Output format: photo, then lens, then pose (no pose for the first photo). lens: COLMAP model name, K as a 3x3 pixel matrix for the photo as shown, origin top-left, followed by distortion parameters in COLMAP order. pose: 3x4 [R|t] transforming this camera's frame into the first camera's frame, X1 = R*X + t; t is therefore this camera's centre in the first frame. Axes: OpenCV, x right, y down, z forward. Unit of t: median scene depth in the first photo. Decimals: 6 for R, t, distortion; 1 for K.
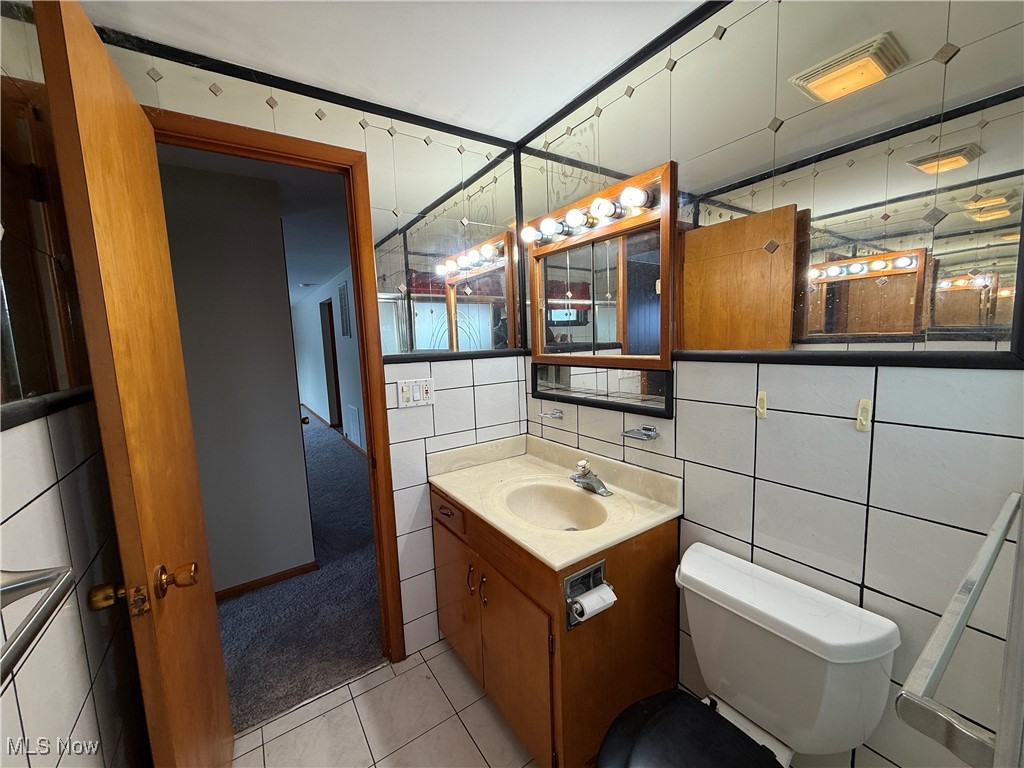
lens RADIAL K [[406.2, 0, 510.0], [0, 406.2, 380.2], [0, 0, 1]] dist [0.004406, 0.000386]
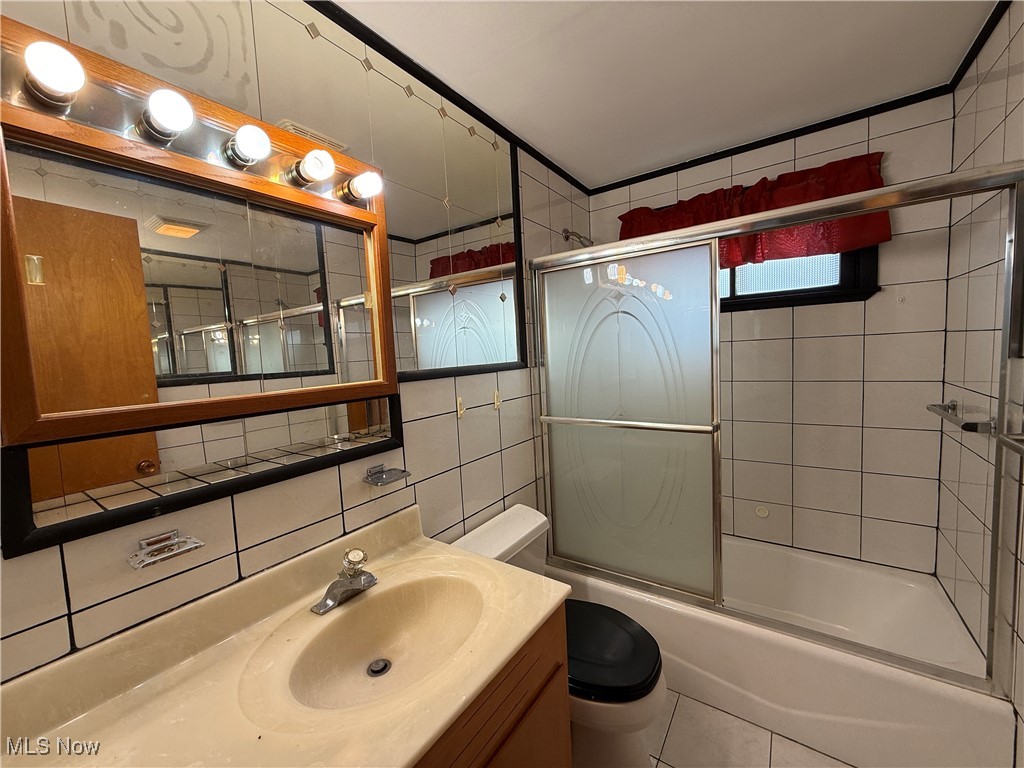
lens RADIAL K [[406.2, 0, 510.1], [0, 406.2, 387.7], [0, 0, 1]] dist [0.004406, 0.000386]
pose [[-0.347986, -0.019539, 0.937296, -0.494303], [0.170408, 0.981809, 0.083733, -0.063002], [-0.921882, 0.188861, -0.338326, 0.959201]]
